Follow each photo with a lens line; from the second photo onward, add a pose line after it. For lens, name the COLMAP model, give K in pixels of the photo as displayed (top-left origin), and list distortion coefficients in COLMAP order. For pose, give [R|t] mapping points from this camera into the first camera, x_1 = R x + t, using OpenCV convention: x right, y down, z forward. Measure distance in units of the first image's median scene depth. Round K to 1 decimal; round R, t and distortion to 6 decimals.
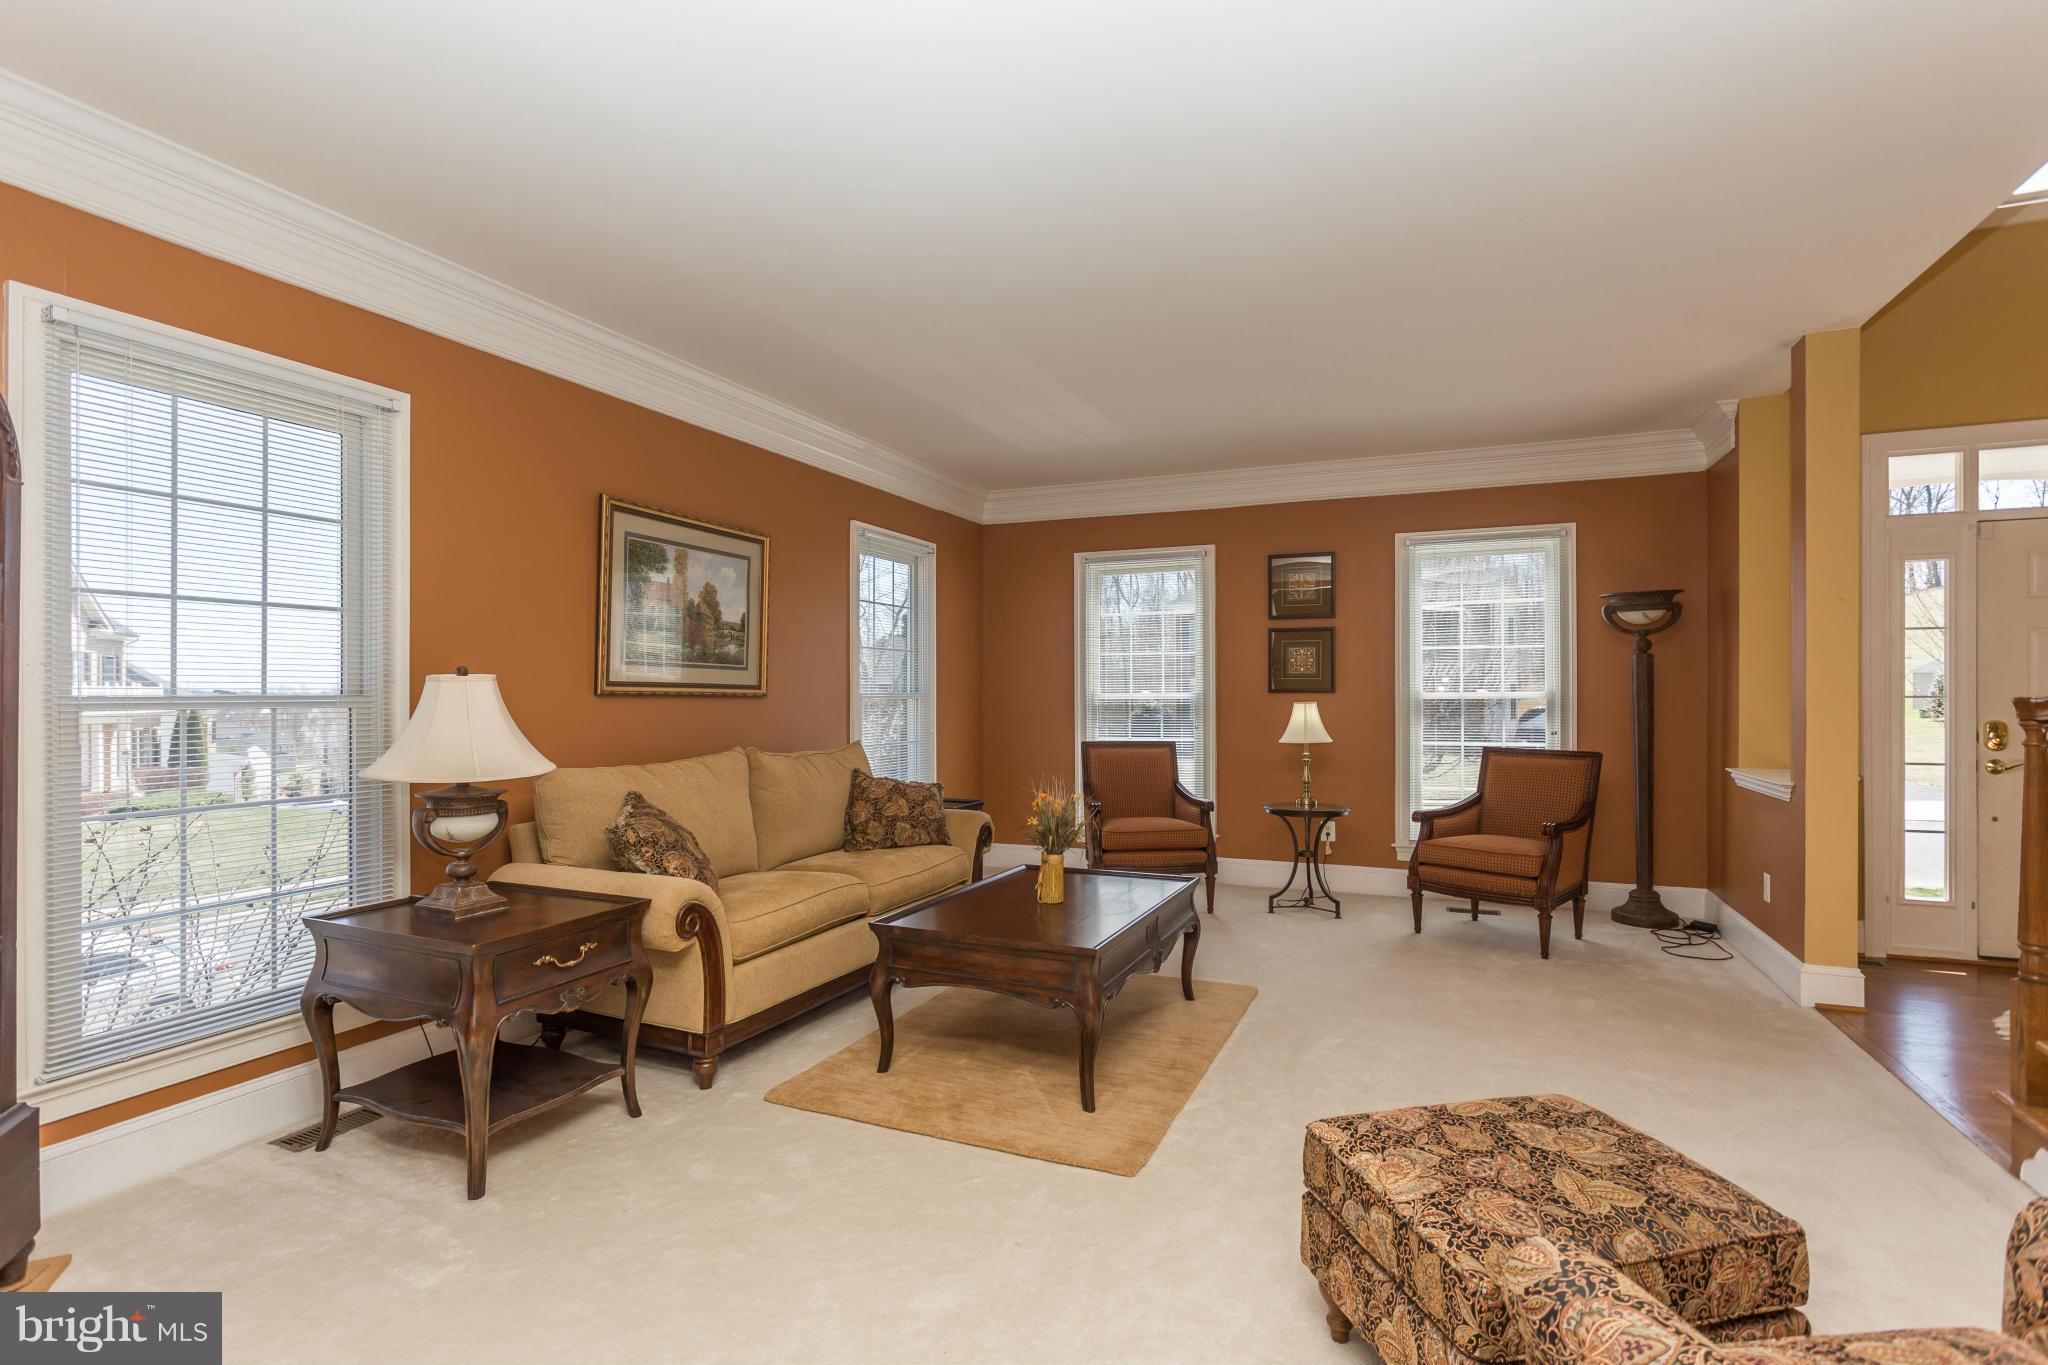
lens RADIAL K [[988.6, 0, 1024.0], [0, 988.6, 682.5], [0, 0, 1]] dist [-0.001890, -0.000088]
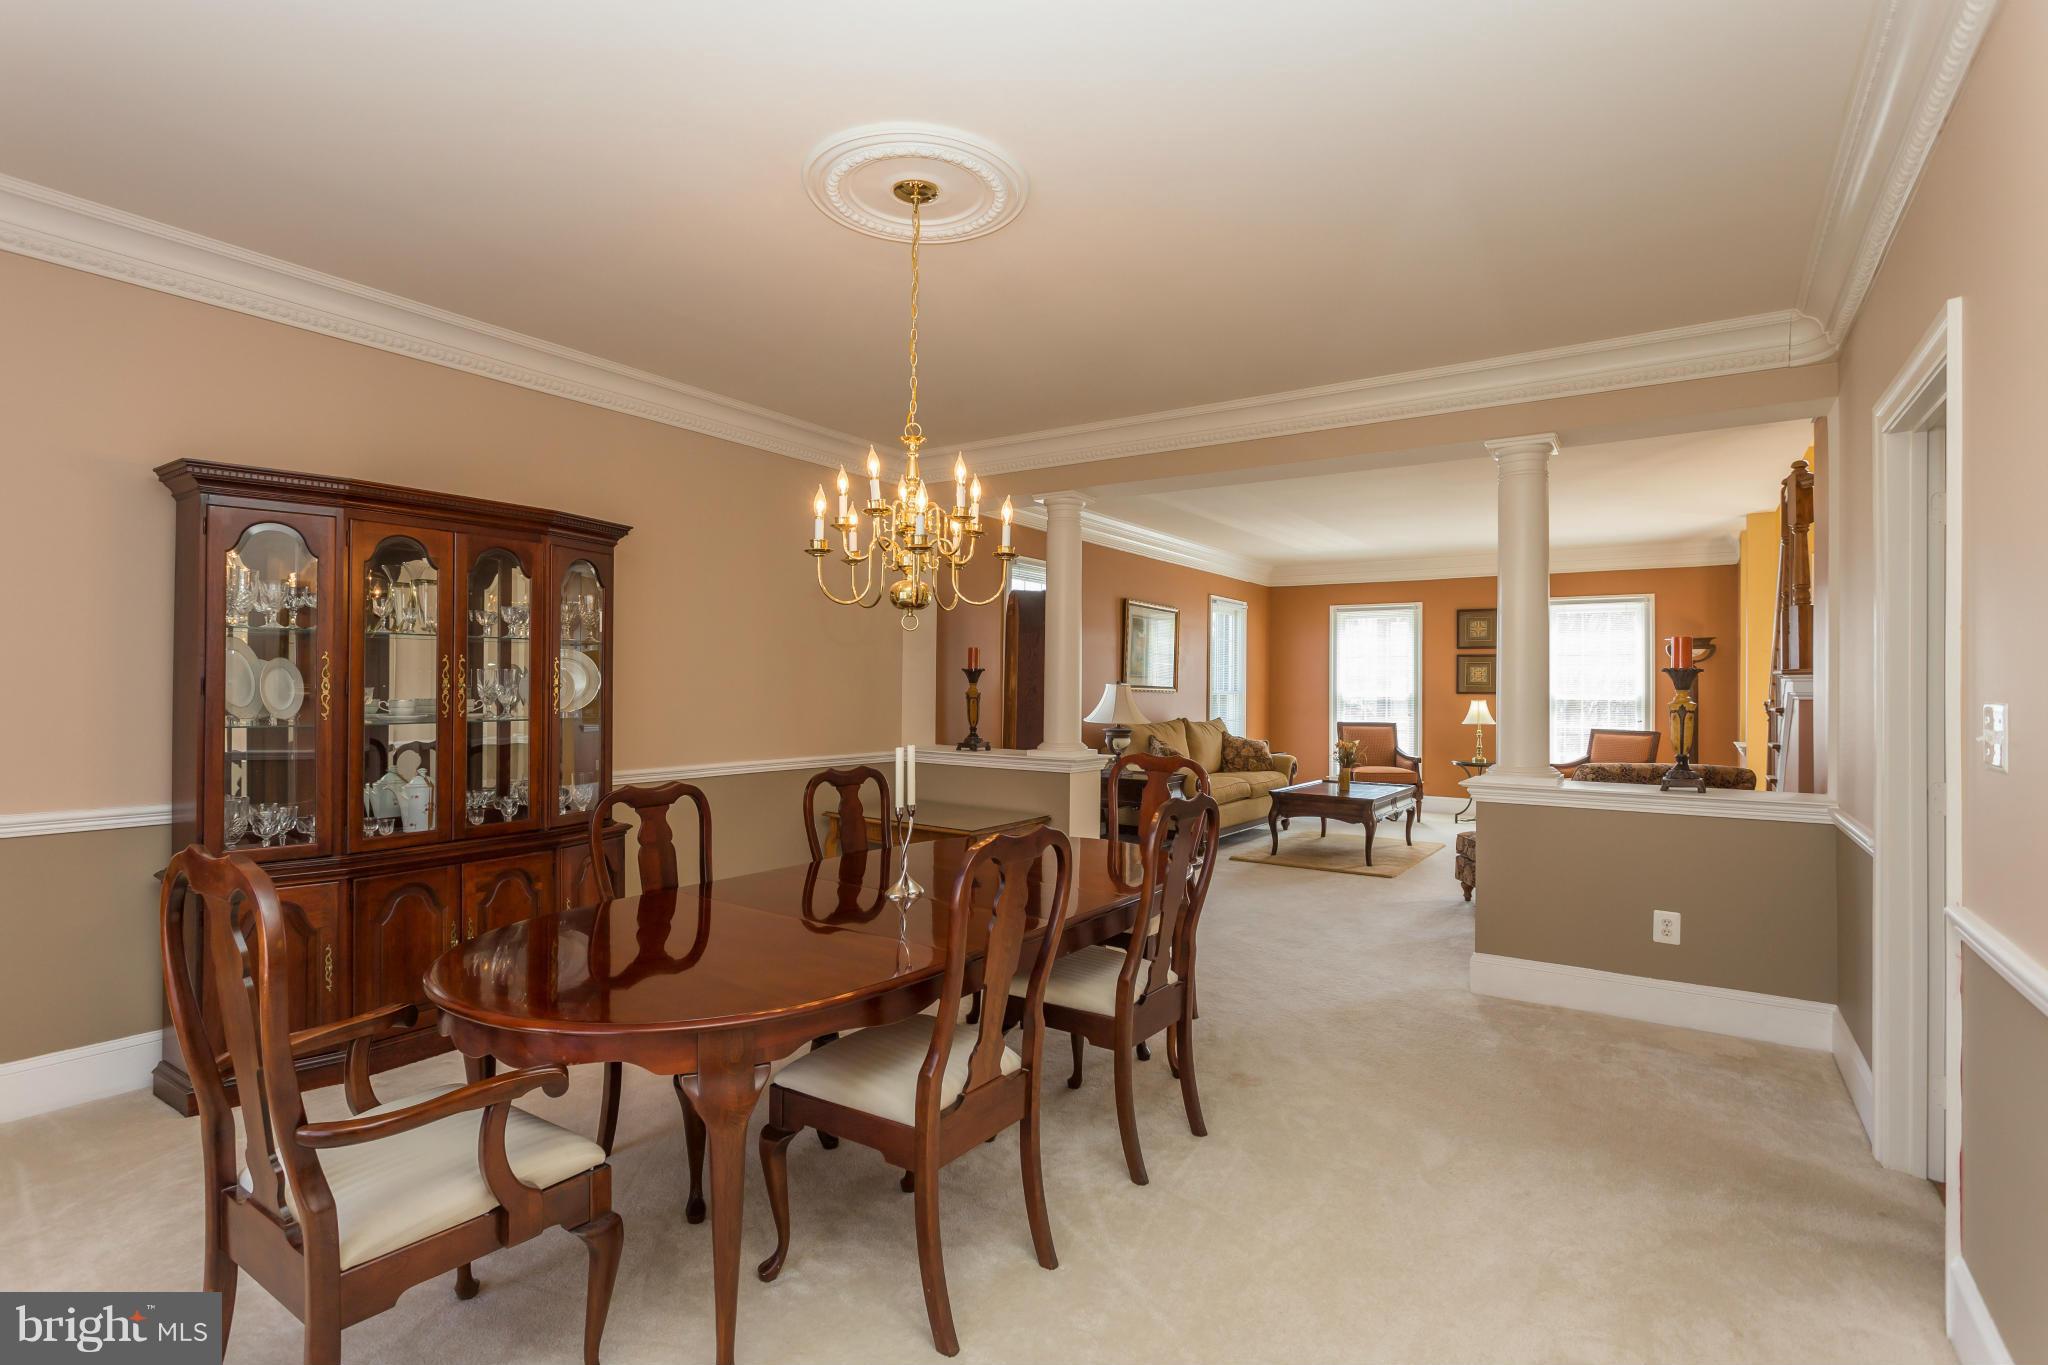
lens RADIAL K [[988.6, 0, 1024.0], [0, 988.6, 682.5], [0, 0, 1]] dist [-0.001890, -0.000088]
pose [[0.982543, 0.009747, -0.185781, -0.165802], [-0.009391, 0.999952, 0.002800, -0.007389], [0.185799, -0.001006, 0.982587, -0.805511]]
